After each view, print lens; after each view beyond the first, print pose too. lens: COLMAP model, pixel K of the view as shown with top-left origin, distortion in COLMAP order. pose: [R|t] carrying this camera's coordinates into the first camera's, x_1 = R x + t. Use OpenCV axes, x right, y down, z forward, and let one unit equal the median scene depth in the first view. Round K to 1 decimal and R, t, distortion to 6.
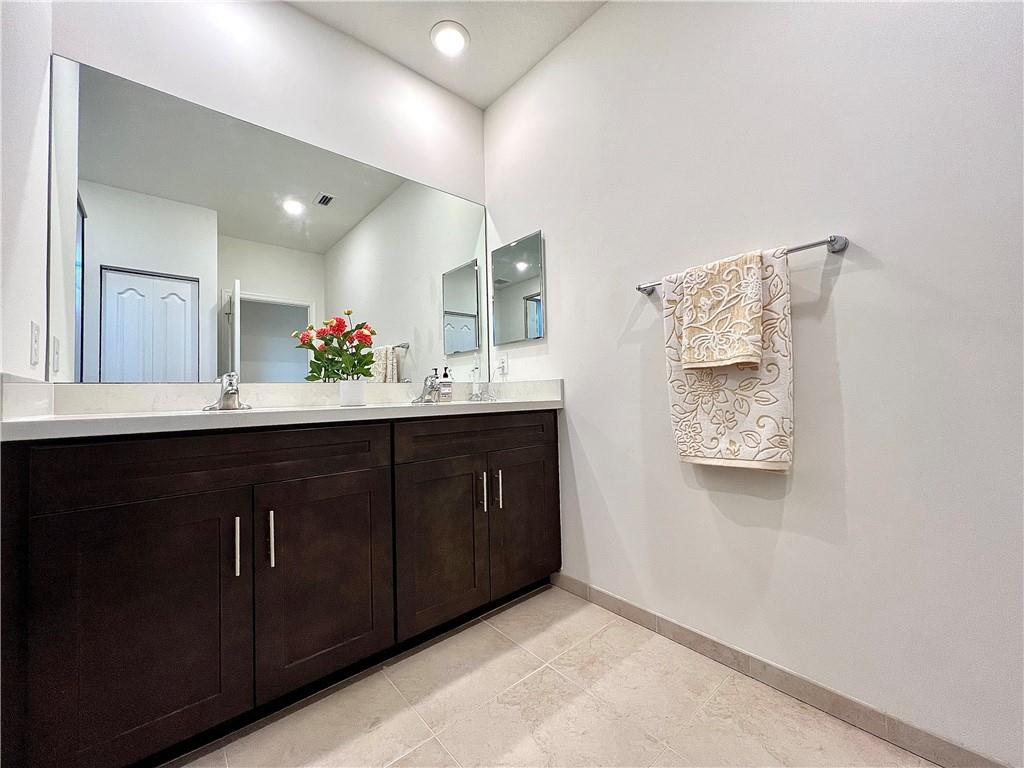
lens RADIAL K [[410.6, 0, 515.3], [0, 410.6, 381.3], [0, 0, 1]] dist [-0.002819, 0.000941]
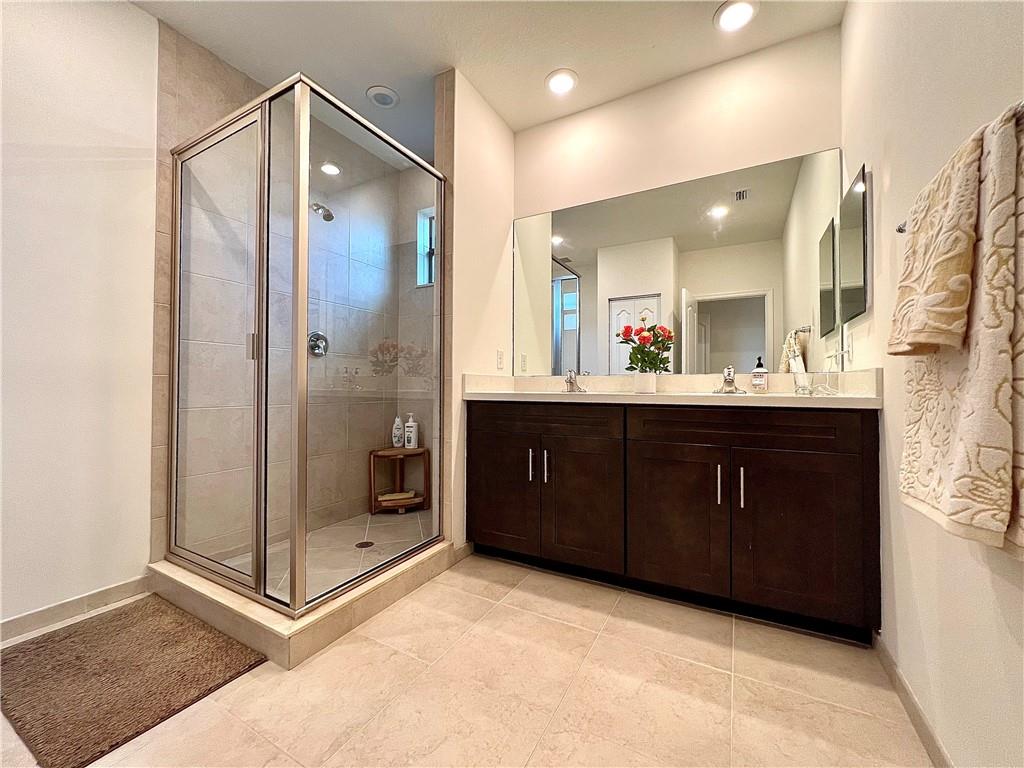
lens RADIAL K [[410.6, 0, 505.5], [0, 410.6, 381.5], [0, 0, 1]] dist [-0.002819, 0.000941]
pose [[0.336809, 0.012802, -0.941486, 0.679771], [0.019442, 0.999600, 0.020547, -0.011014], [0.941372, -0.025224, 0.336425, 0.181139]]
